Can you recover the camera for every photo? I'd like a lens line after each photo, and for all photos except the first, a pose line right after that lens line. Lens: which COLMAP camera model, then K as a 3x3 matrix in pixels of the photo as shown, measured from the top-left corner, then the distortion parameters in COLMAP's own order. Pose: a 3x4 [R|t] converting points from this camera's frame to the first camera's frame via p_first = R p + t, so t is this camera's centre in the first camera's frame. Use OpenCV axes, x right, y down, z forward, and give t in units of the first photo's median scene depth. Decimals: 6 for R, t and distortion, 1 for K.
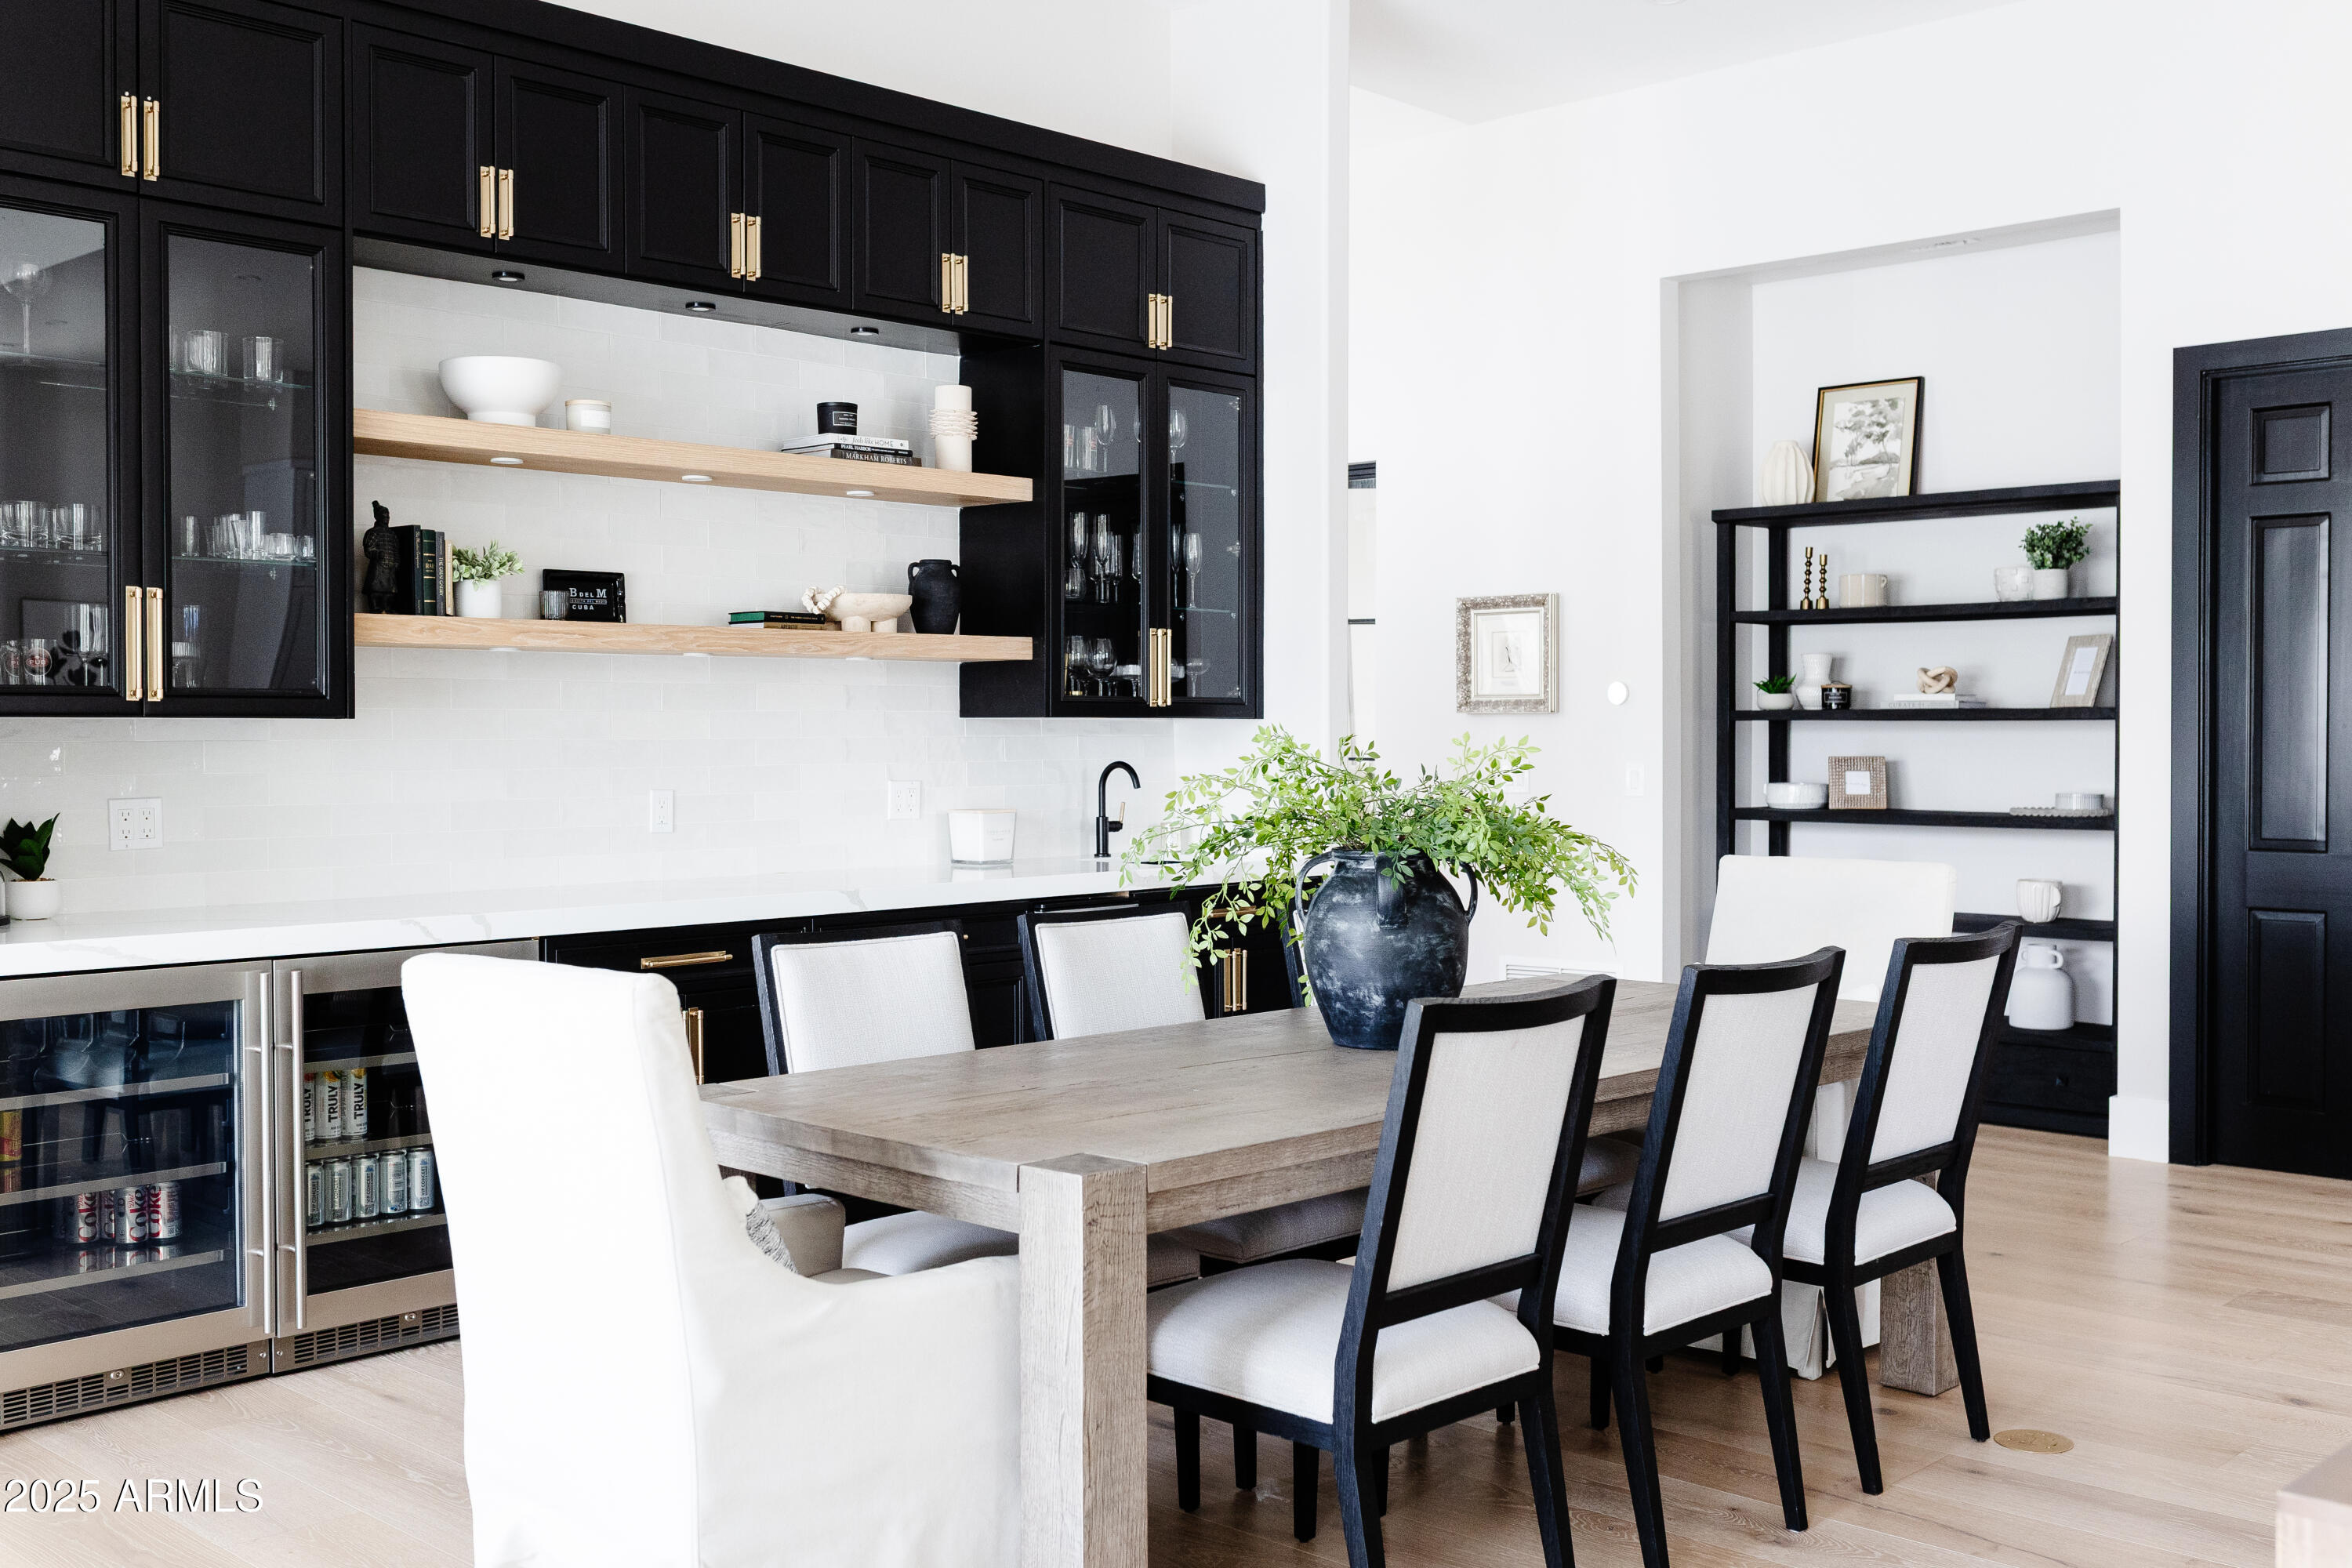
lens RADIAL K [[2292.6, 0, 1170.9], [0, 2292.6, 746.7], [0, 0, 1]] dist [-0.000771, -0.007466]
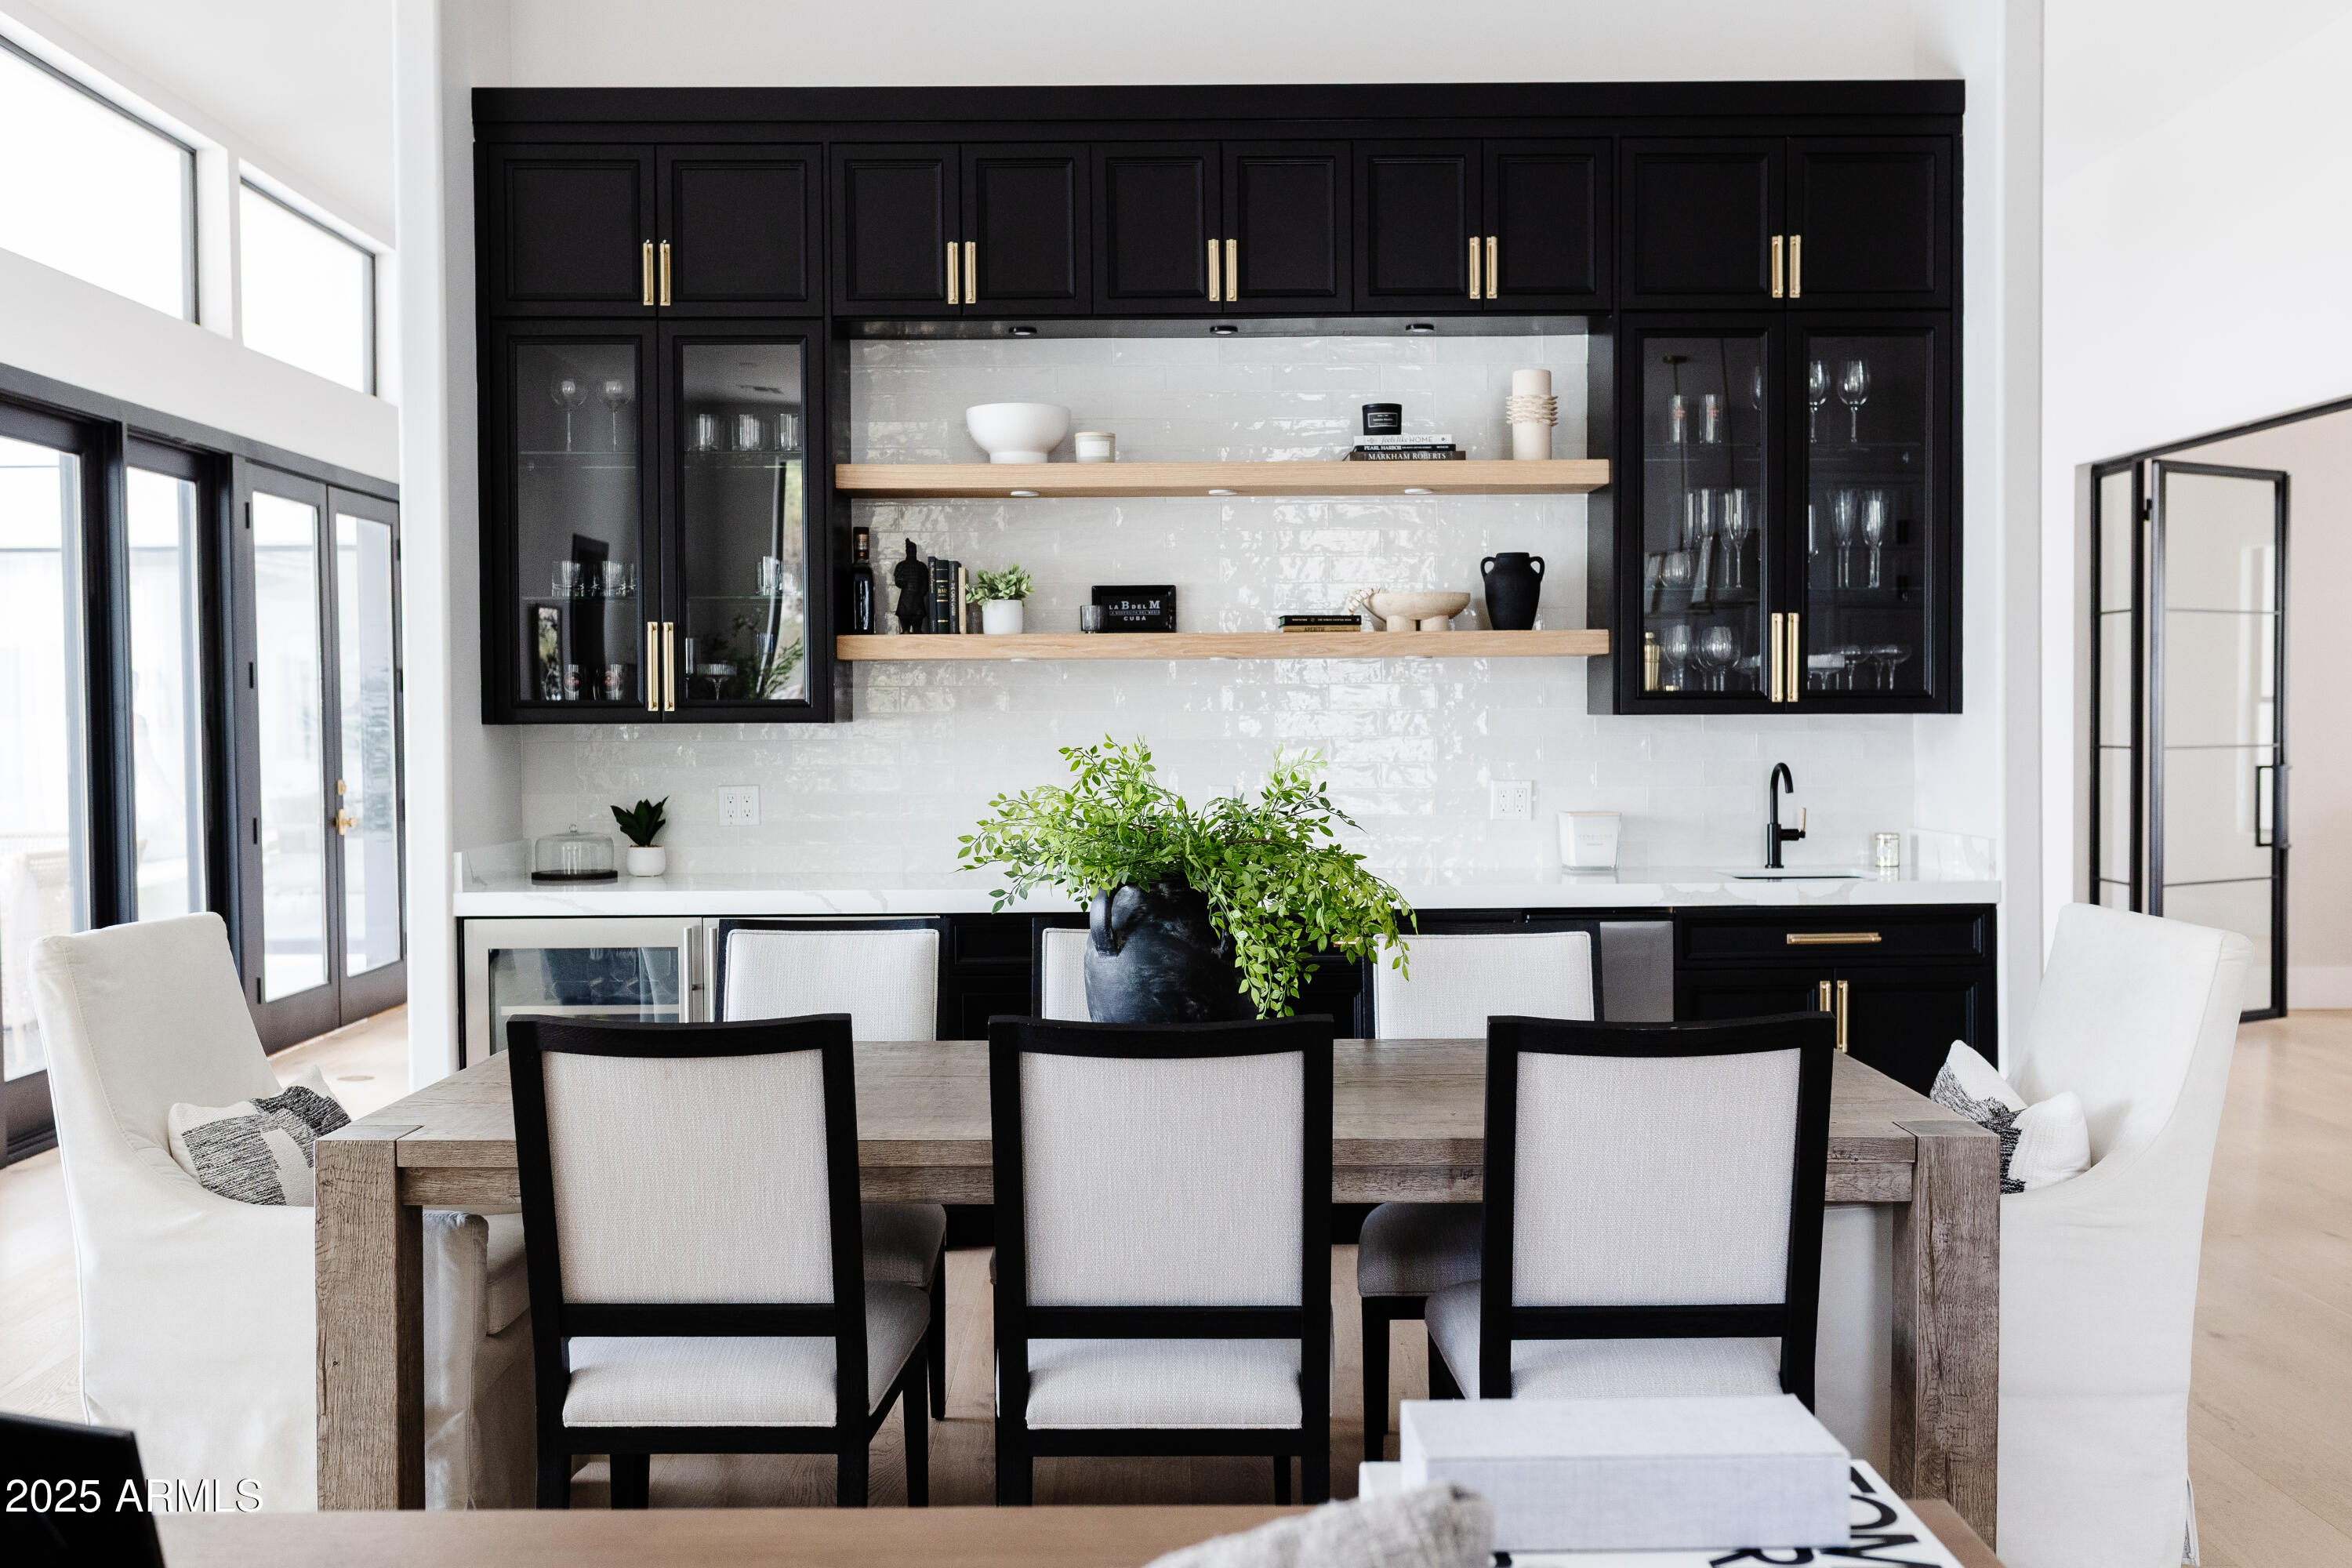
lens RADIAL K [[2222.5, 0, 1169.0], [0, 2222.5, 760.3], [0, 0, 1]] dist [0.003314, -0.003197]
pose [[0.697485, 0.011391, -0.716509, 0.549936], [-0.000462, 0.999881, 0.015445, -0.009823], [0.716599, -0.010442, 0.697407, 0.281917]]
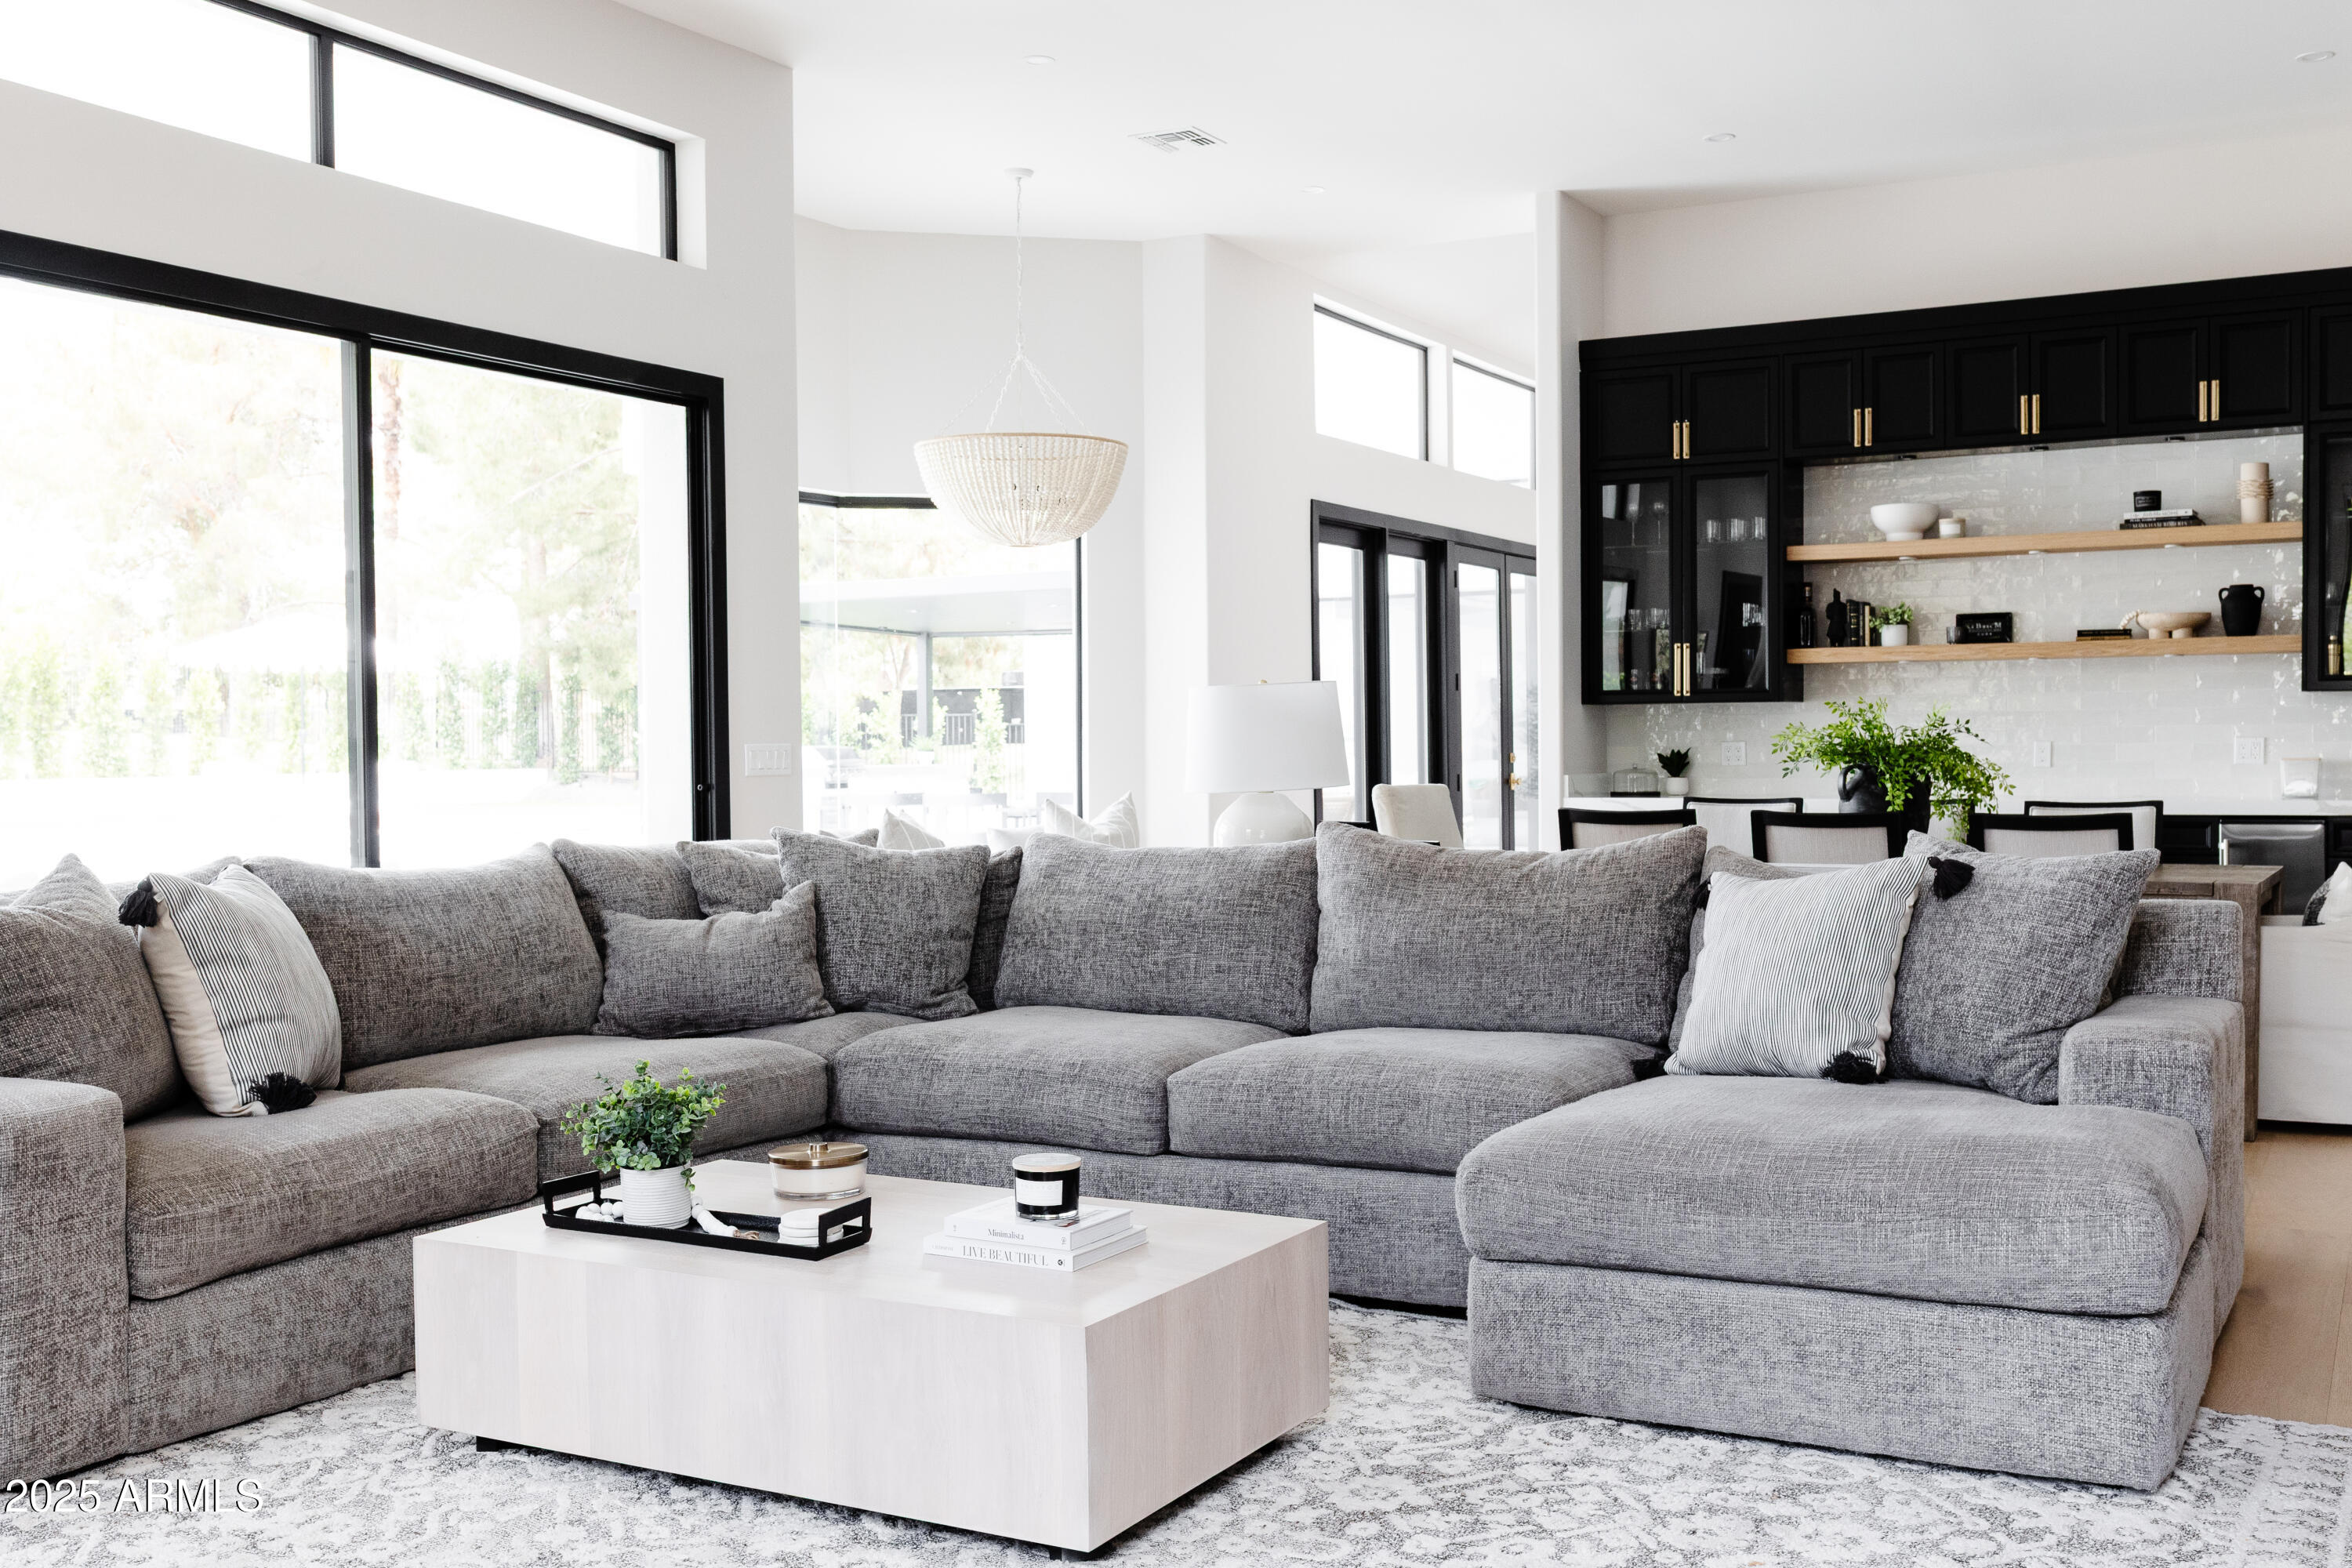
lens RADIAL K [[2328.7, 0, 1176.0], [0, 2328.7, 784.0], [0, 0, 1]] dist [0.010815, 0.009686]
pose [[0.260254, 0.016494, -0.965399, 1.353483], [-0.000628, 0.999857, 0.016914, 0.023762], [0.965540, -0.003796, 0.260227, -0.046978]]
